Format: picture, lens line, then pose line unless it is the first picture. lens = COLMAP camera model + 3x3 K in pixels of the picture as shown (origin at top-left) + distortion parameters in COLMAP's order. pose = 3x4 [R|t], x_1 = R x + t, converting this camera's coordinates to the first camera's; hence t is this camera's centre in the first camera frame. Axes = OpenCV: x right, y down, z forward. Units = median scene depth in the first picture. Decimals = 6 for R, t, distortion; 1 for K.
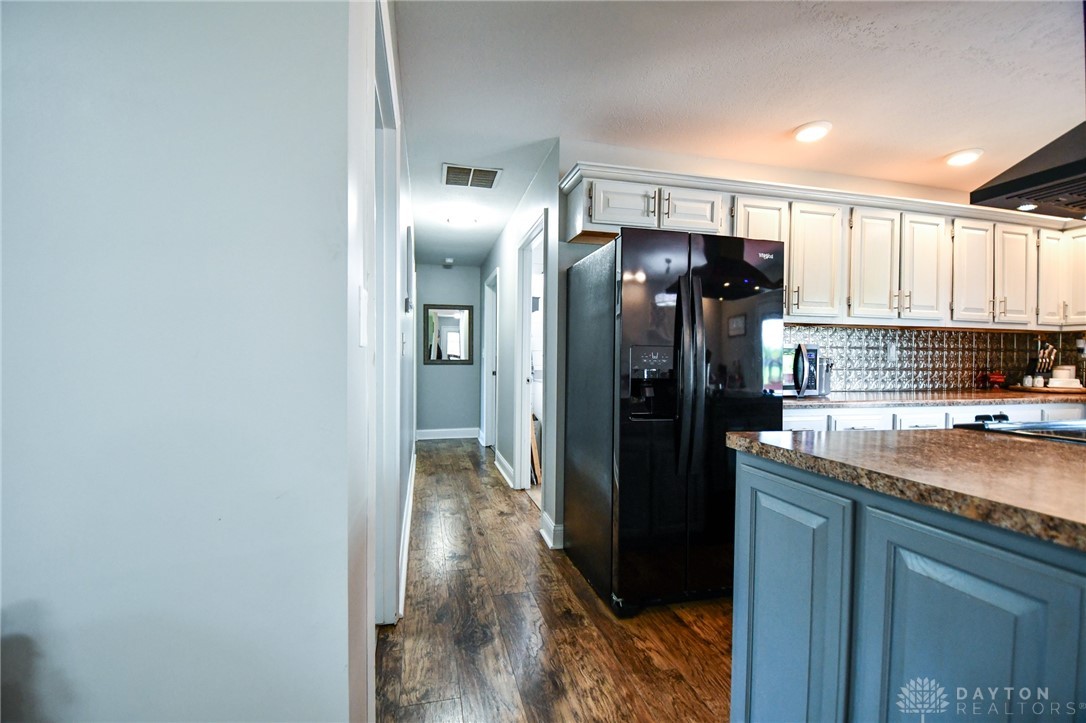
lens RADIAL K [[474.8, 0, 536.3], [0, 474.8, 363.0], [0, 0, 1]] dist [-0.009762, -0.005939]
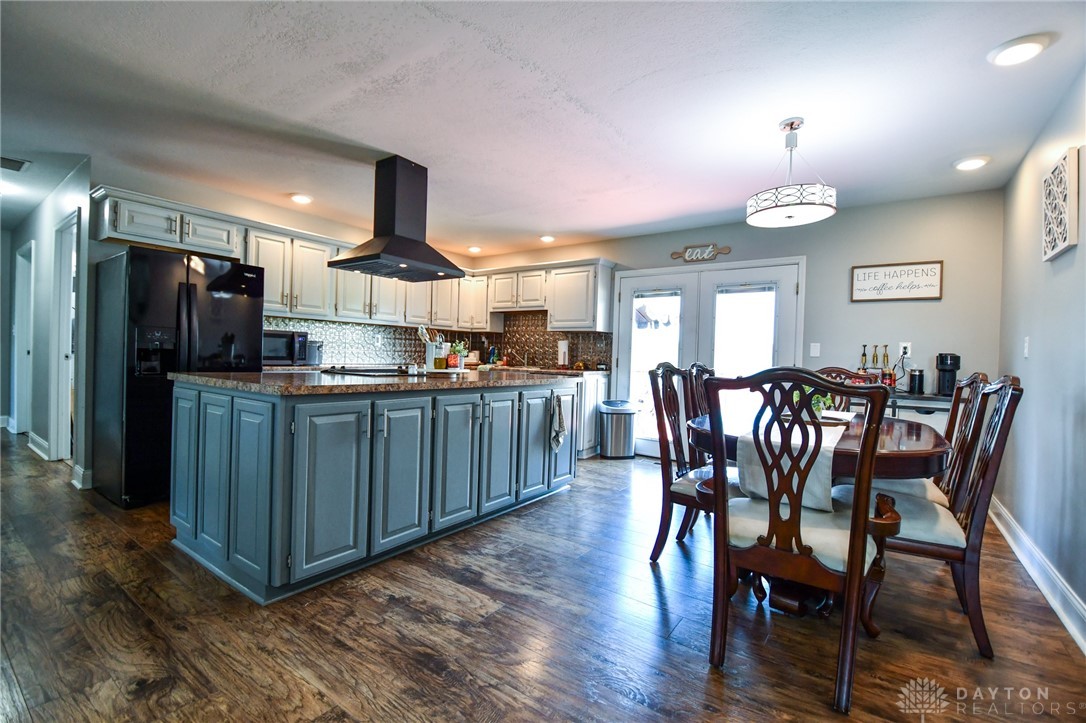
lens RADIAL K [[474.8, 0, 537.3], [0, 474.8, 362.2], [0, 0, 1]] dist [-0.009762, -0.005939]
pose [[0.754666, 0.005188, 0.656089, 0.129995], [-0.017770, 0.999764, 0.012534, 0.026533], [-0.655869, -0.021117, 0.754579, -0.674050]]
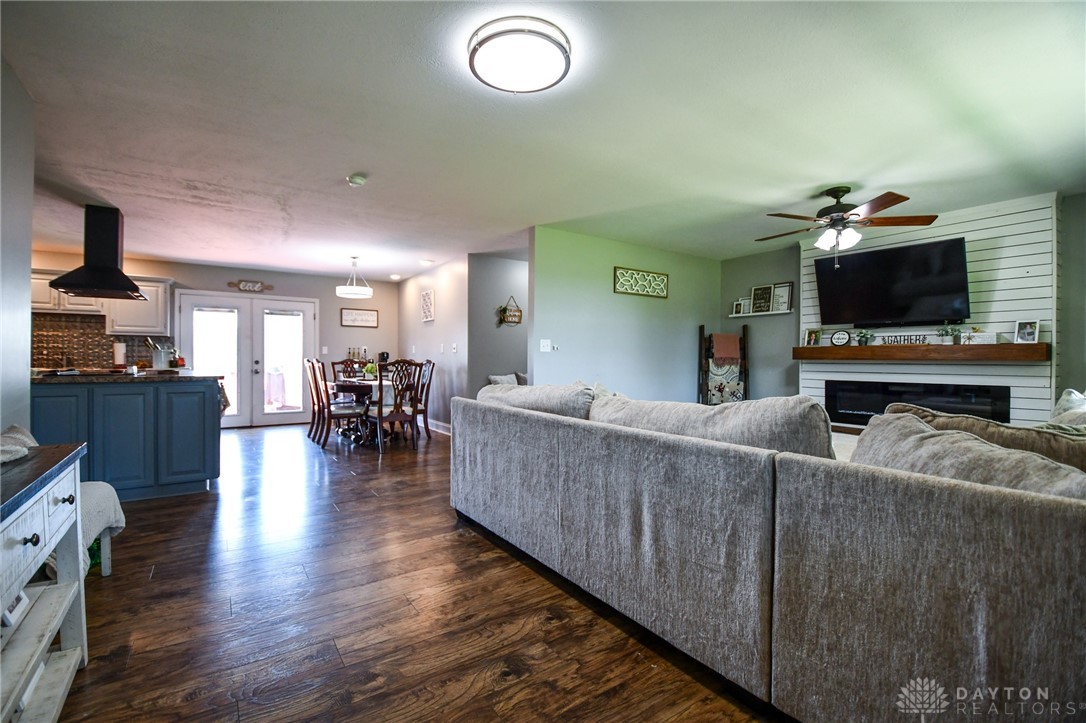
lens RADIAL K [[474.8, 0, 541.0], [0, 474.8, 361.4], [0, 0, 1]] dist [-0.009762, -0.005939]
pose [[-0.363080, -0.014068, 0.931652, -1.255305], [-0.000090, 0.999887, 0.015063, 0.013479], [-0.931758, 0.005385, -0.363040, -0.298204]]
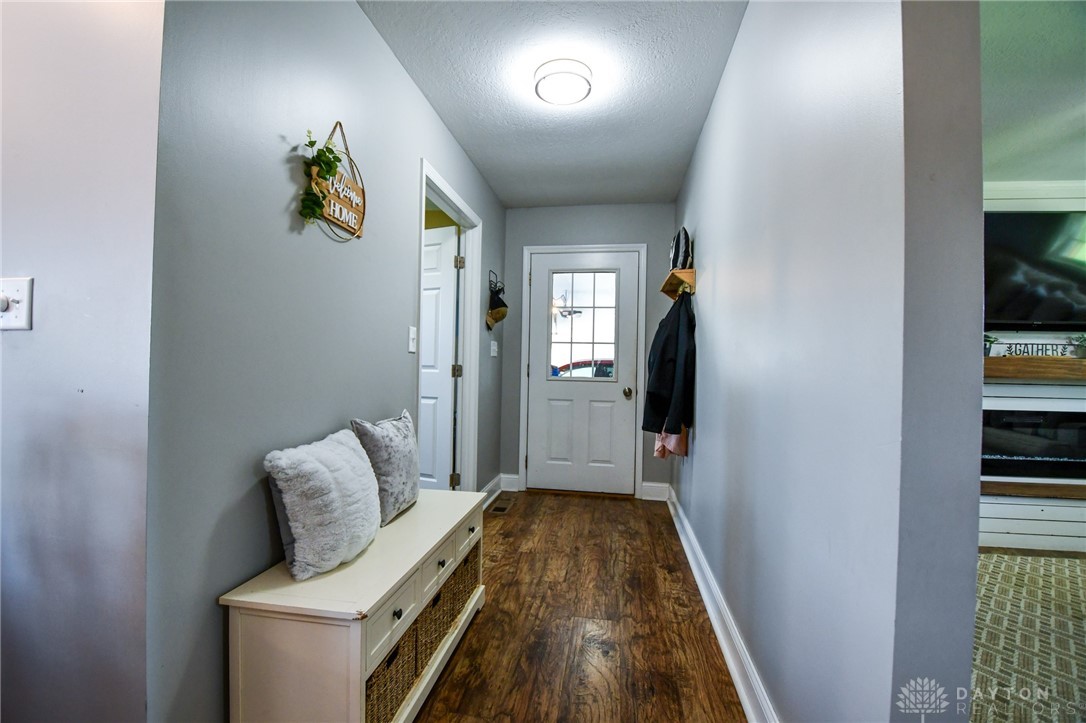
lens RADIAL K [[474.8, 0, 543.5], [0, 474.8, 366.9], [0, 0, 1]] dist [-0.009762, -0.005939]
pose [[-0.927209, -0.027751, 0.373515, 0.463323], [-0.025091, 0.999613, 0.011982, 0.020799], [-0.373703, 0.001738, -0.927547, -0.552155]]
